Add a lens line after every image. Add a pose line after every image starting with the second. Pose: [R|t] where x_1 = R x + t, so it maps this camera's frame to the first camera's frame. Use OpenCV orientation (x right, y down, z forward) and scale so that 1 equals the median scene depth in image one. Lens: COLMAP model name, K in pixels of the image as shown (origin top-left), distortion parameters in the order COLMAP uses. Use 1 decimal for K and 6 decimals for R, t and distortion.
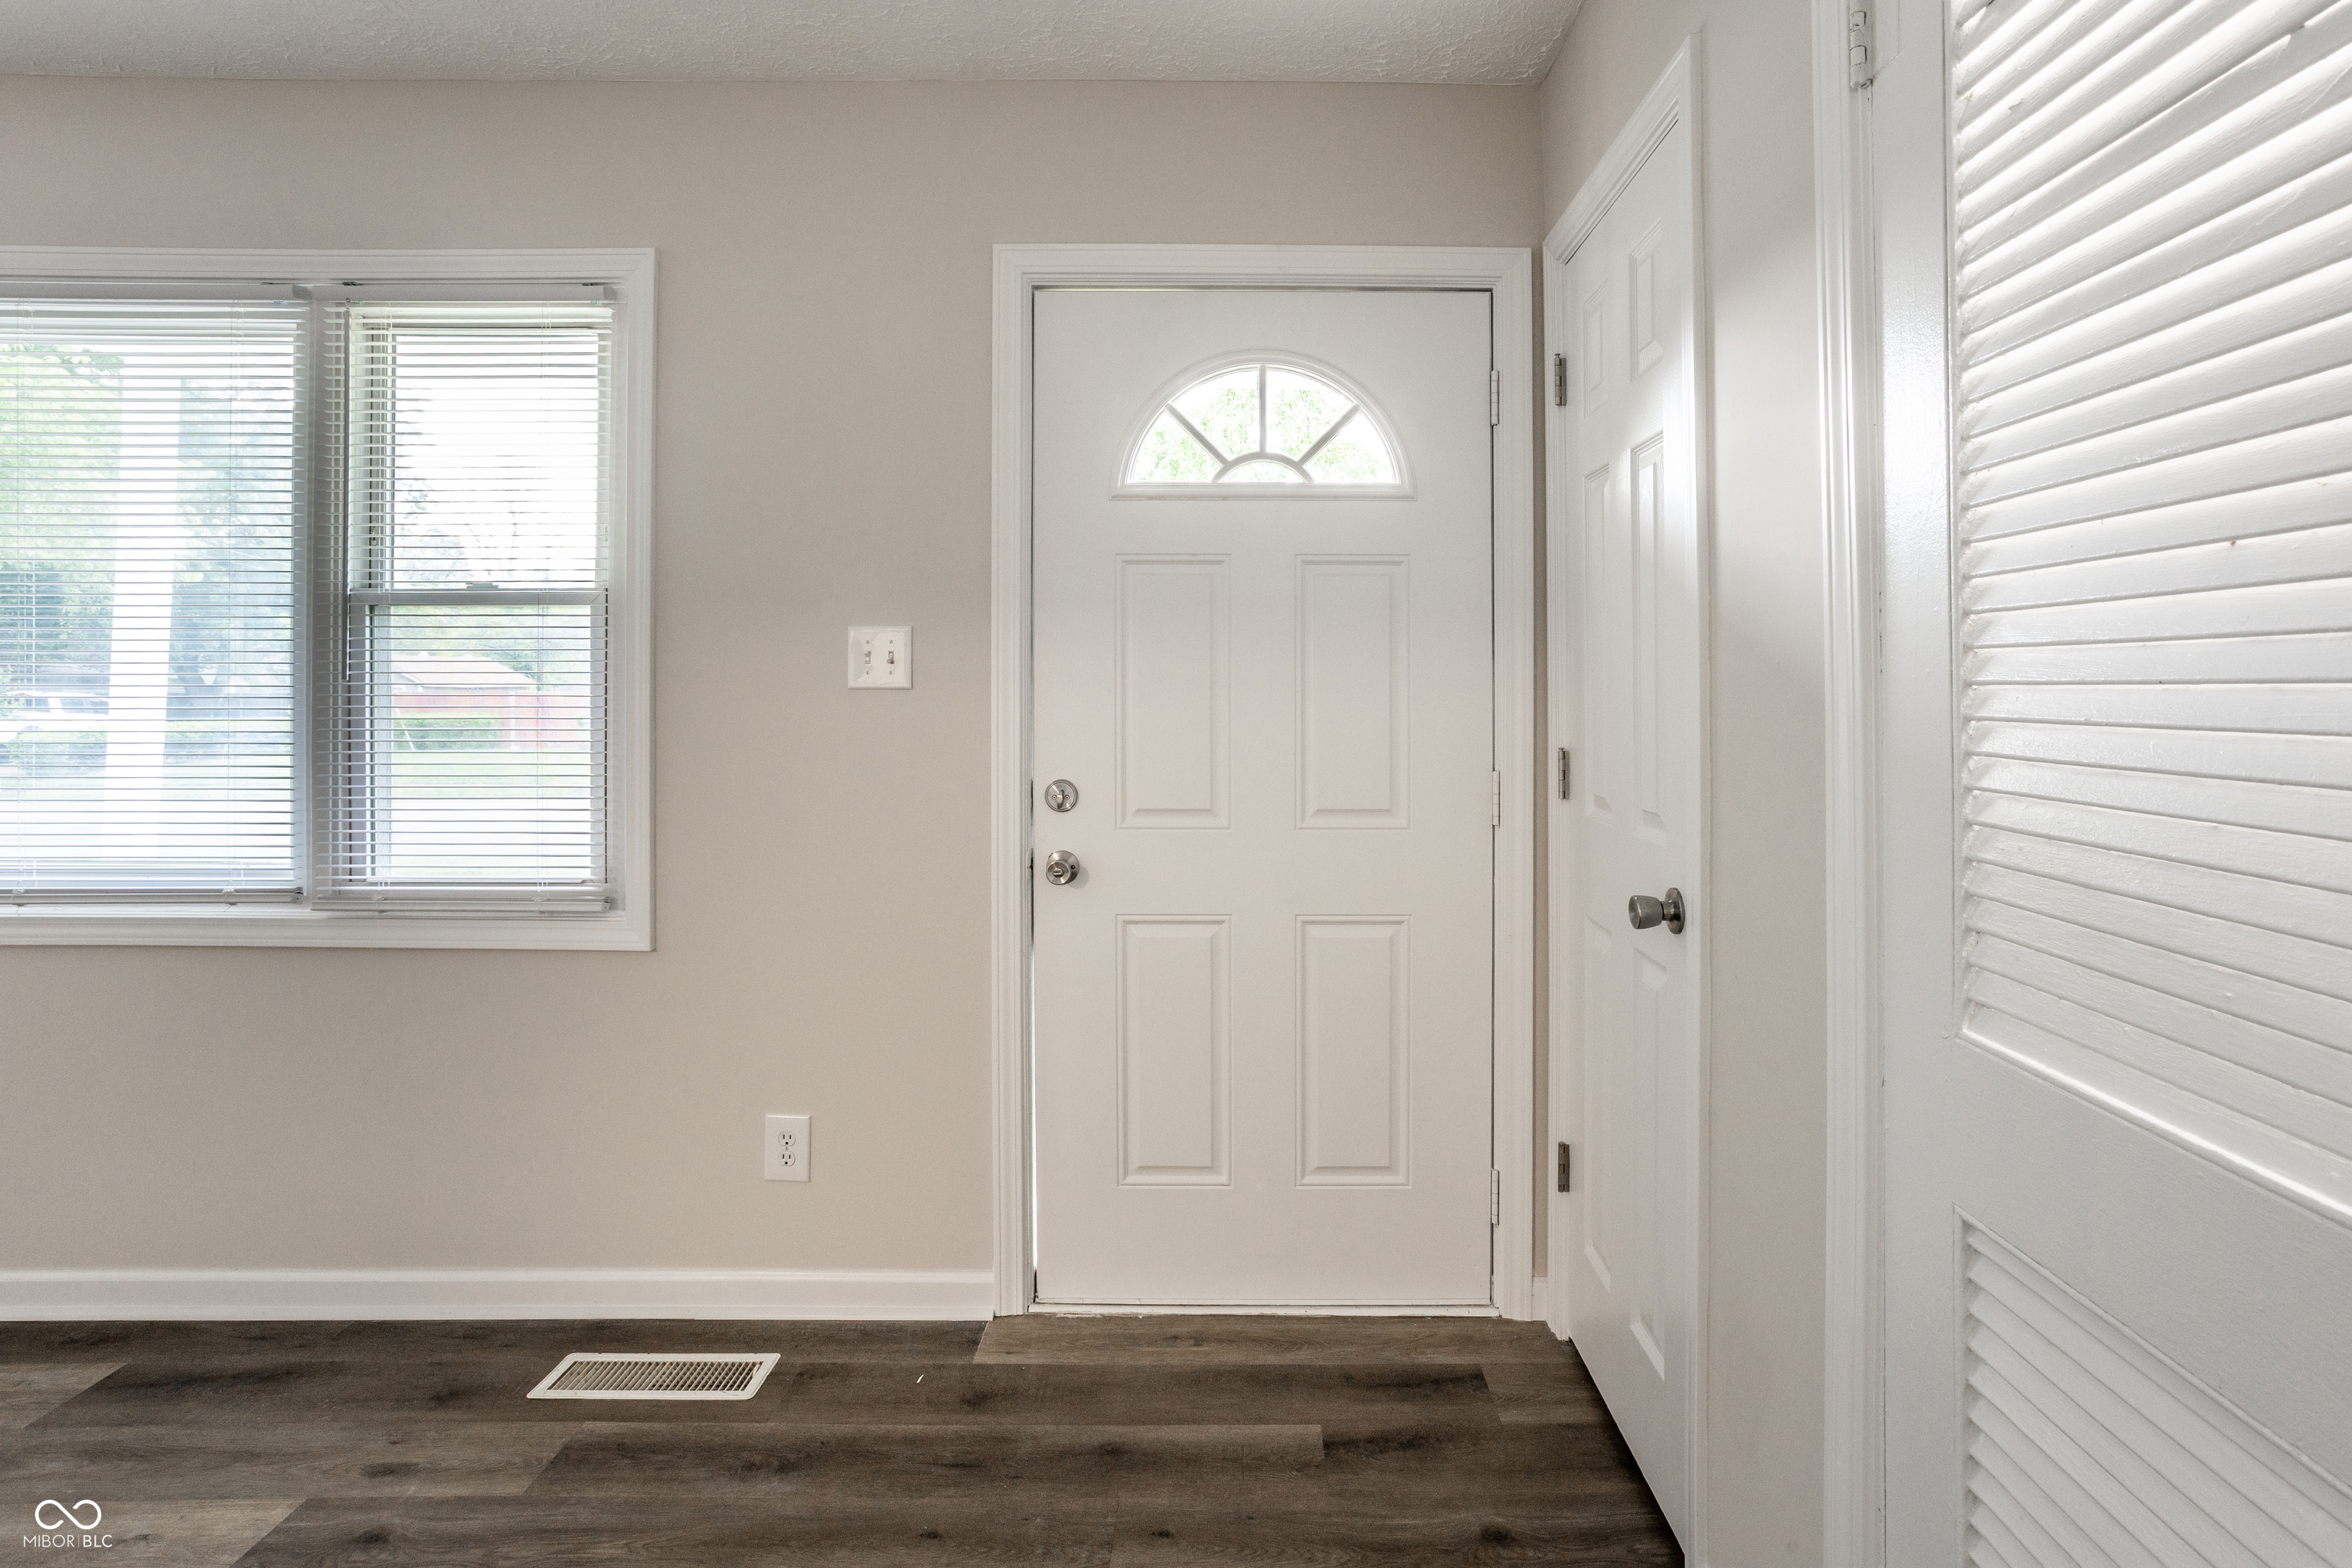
lens RADIAL K [[1167.3, 0, 1201.1], [0, 1167.3, 734.2], [0, 0, 1]] dist [-0.054897, 0.028917]
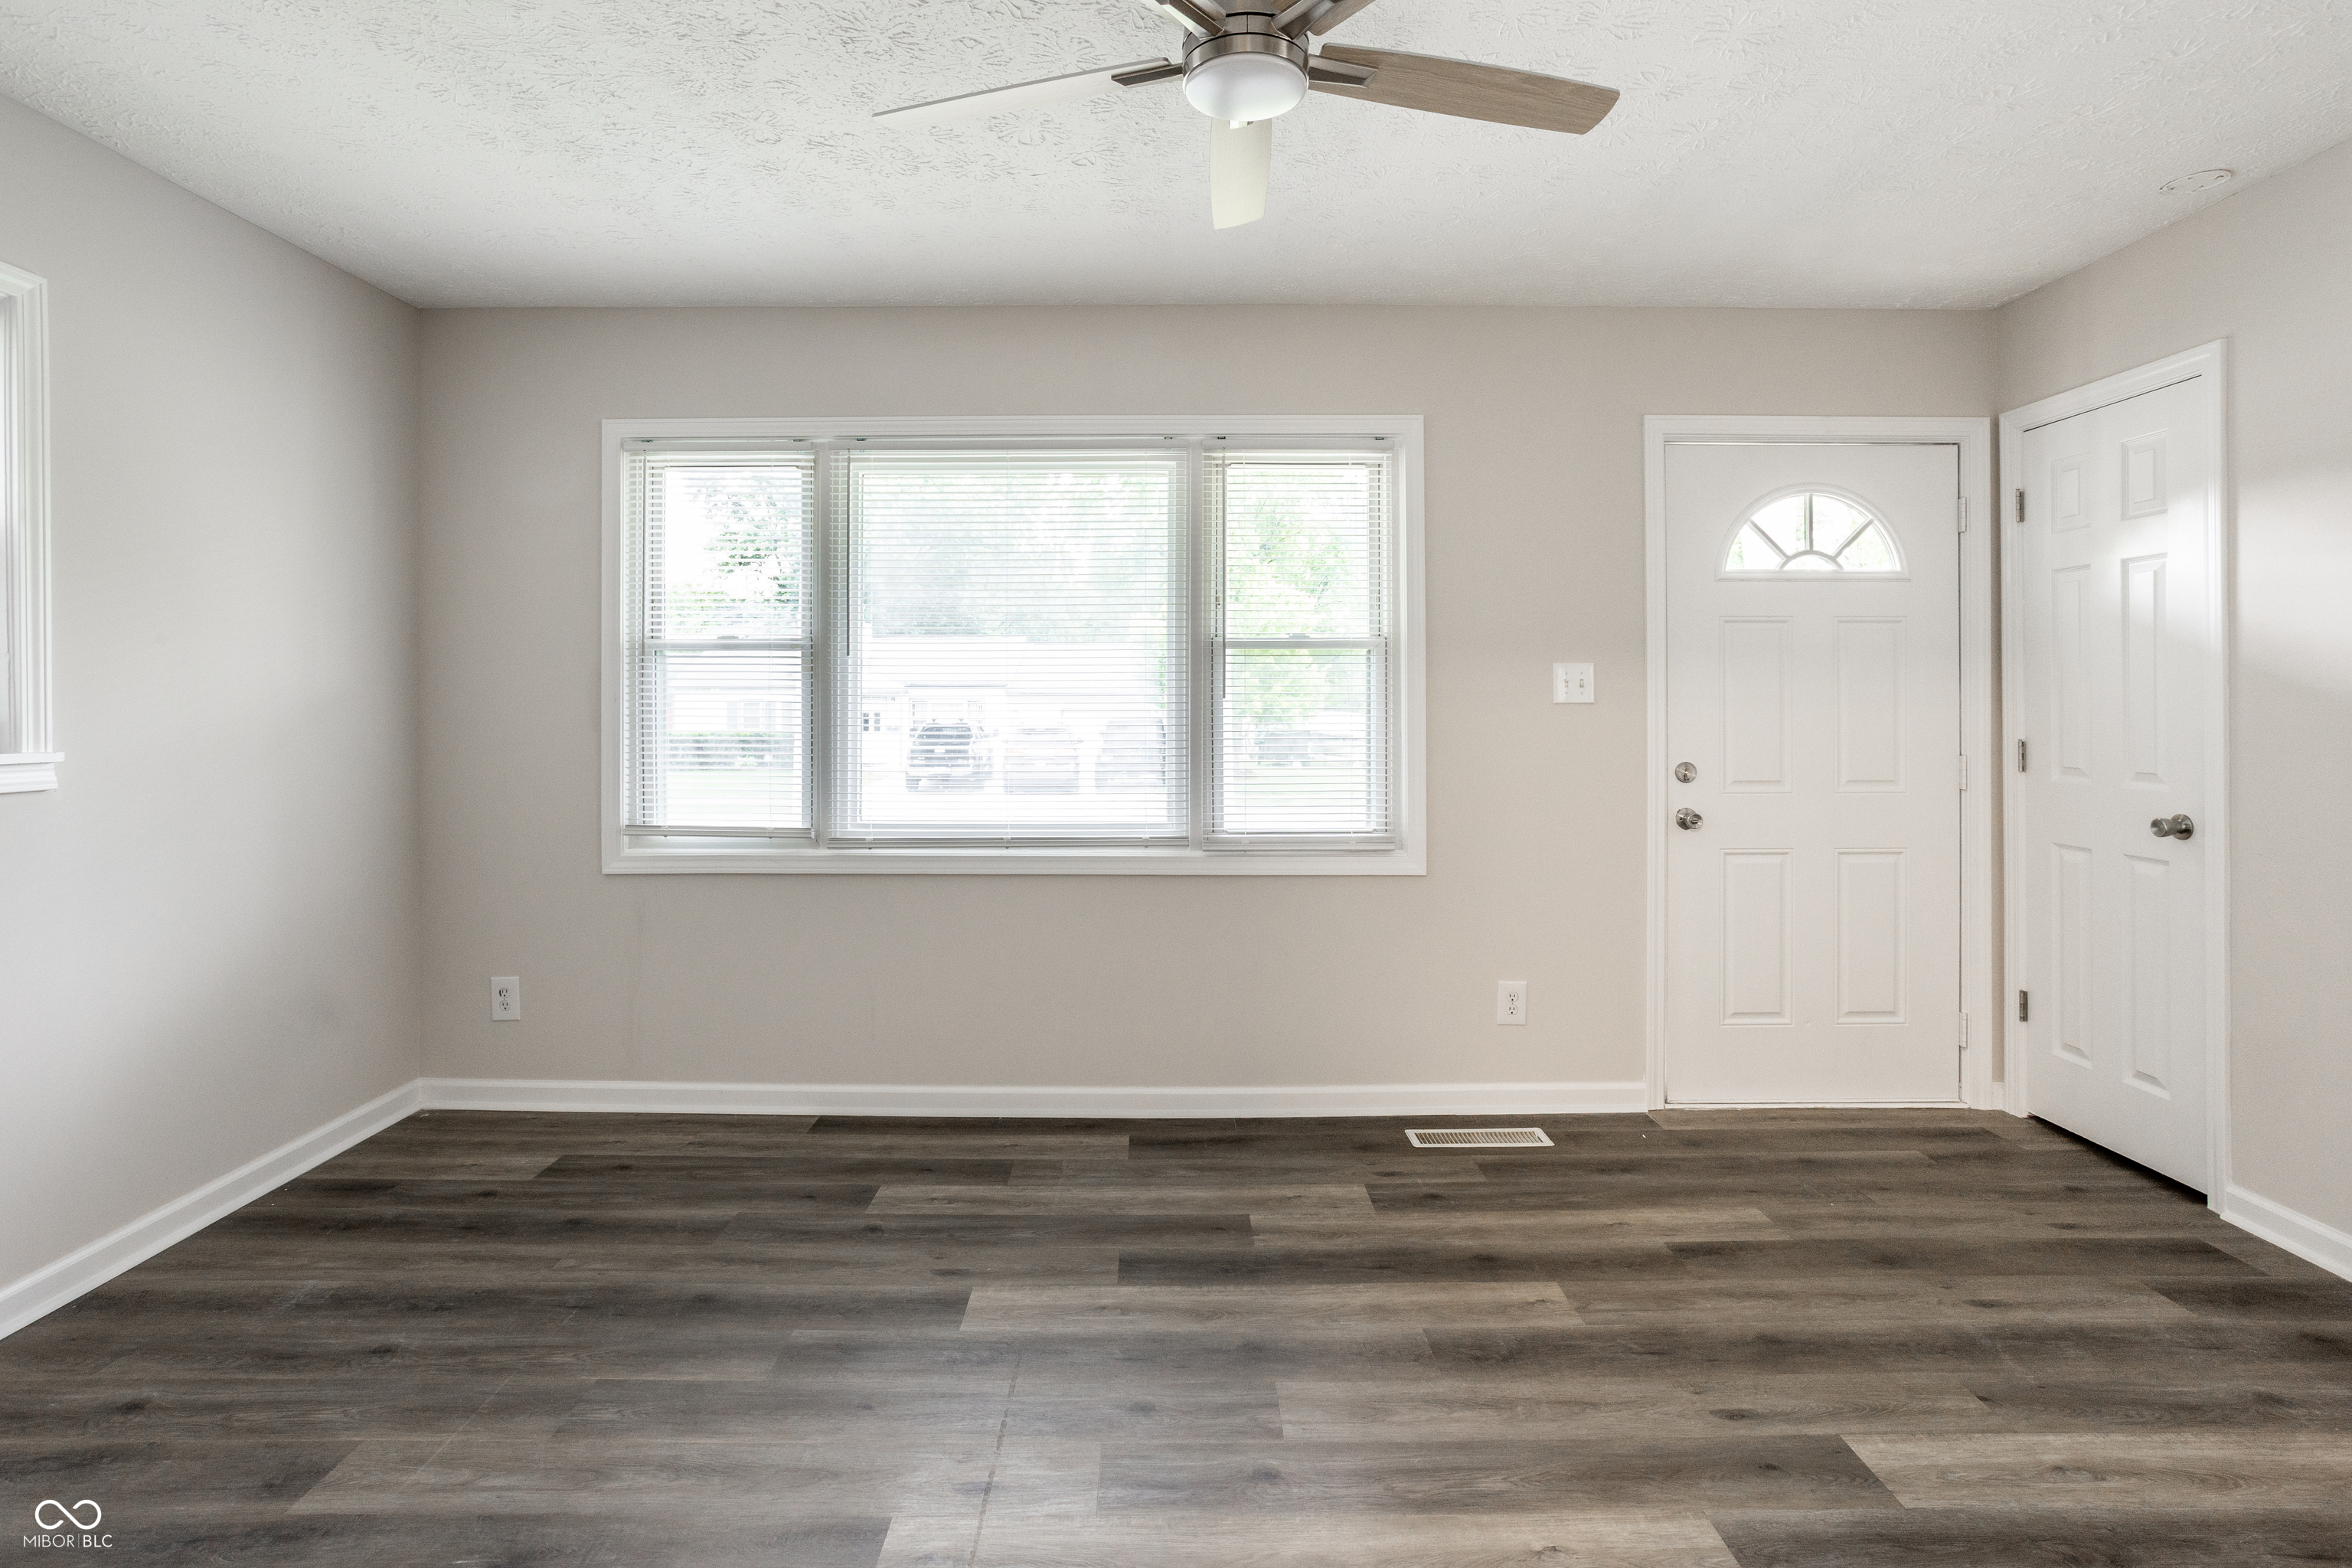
lens RADIAL K [[1171.6, 0, 1160.8], [0, 1171.6, 742.5], [0, 0, 1]] dist [-0.052248, 0.028952]
pose [[0.999910, -0.004264, -0.012705, -0.811008], [0.004278, 0.999990, 0.001042, 0.008384], [0.012700, -0.001096, 0.999919, -0.559104]]
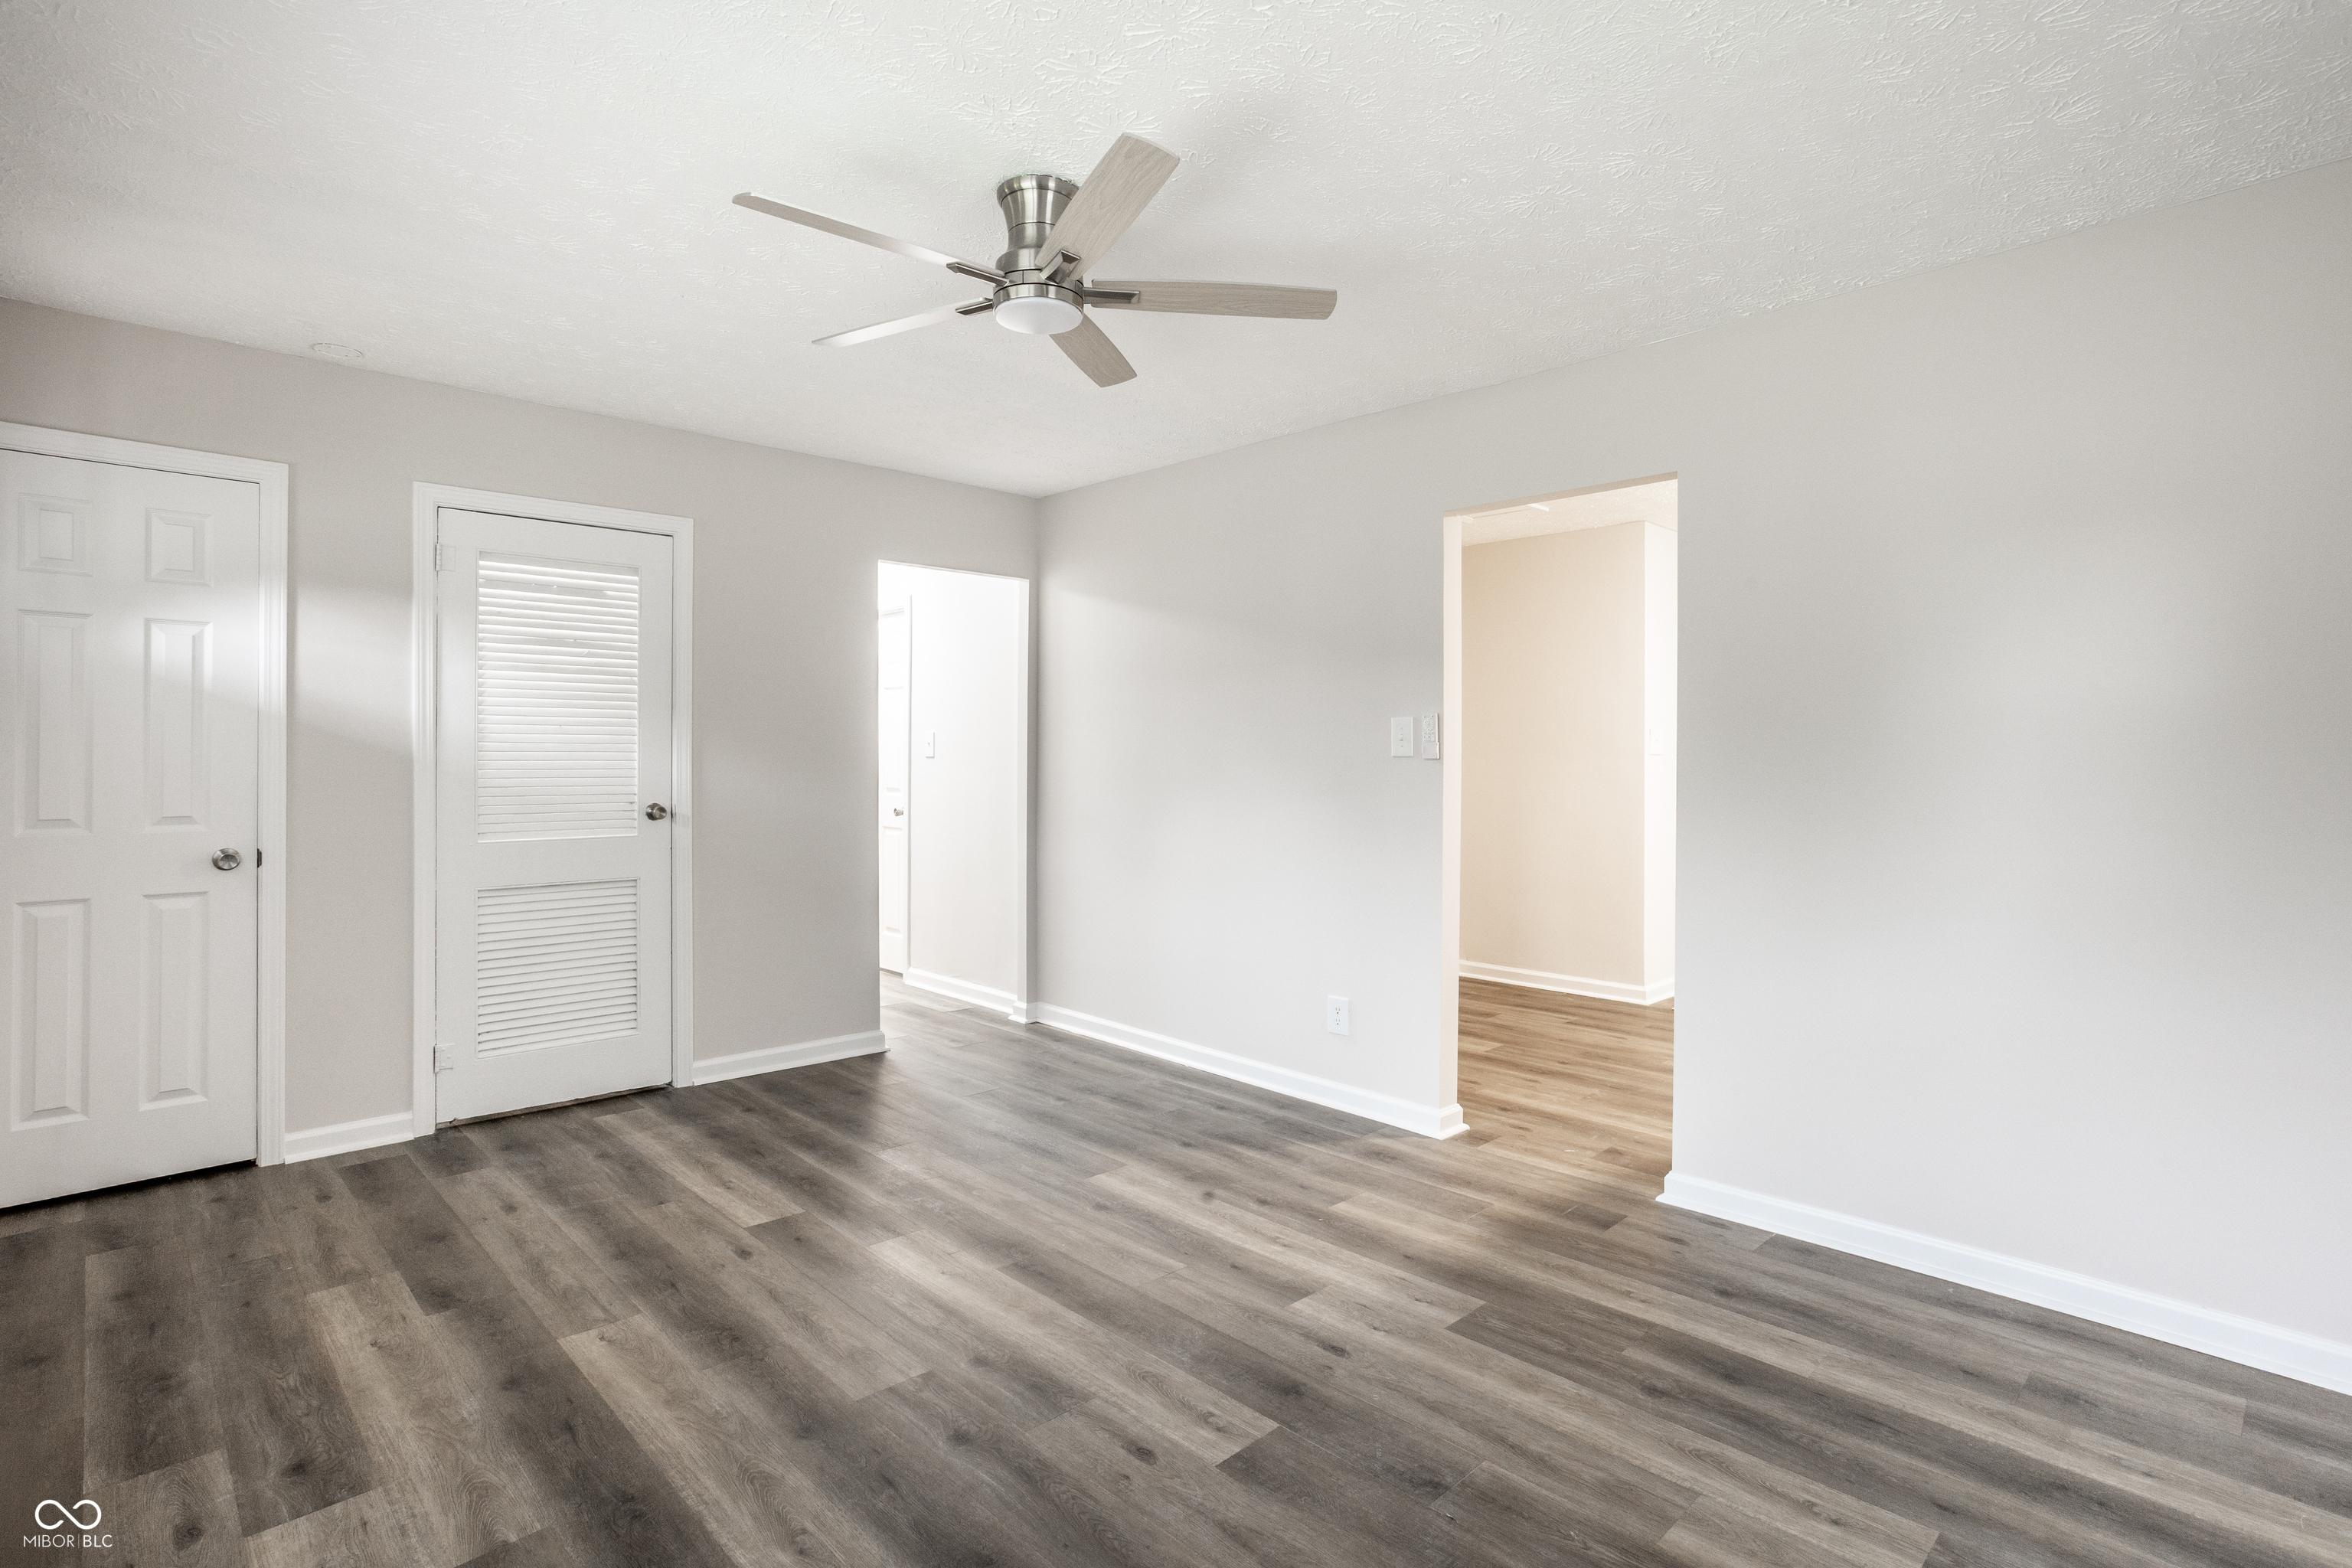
lens RADIAL K [[1167.3, 0, 1201.1], [0, 1167.3, 734.2], [0, 0, 1]] dist [-0.054897, 0.028917]
pose [[-0.693232, 0.005753, 0.720692, -1.637170], [0.018272, 0.999787, 0.009595, -0.044305], [-0.720483, 0.019820, -0.693189, 0.819803]]
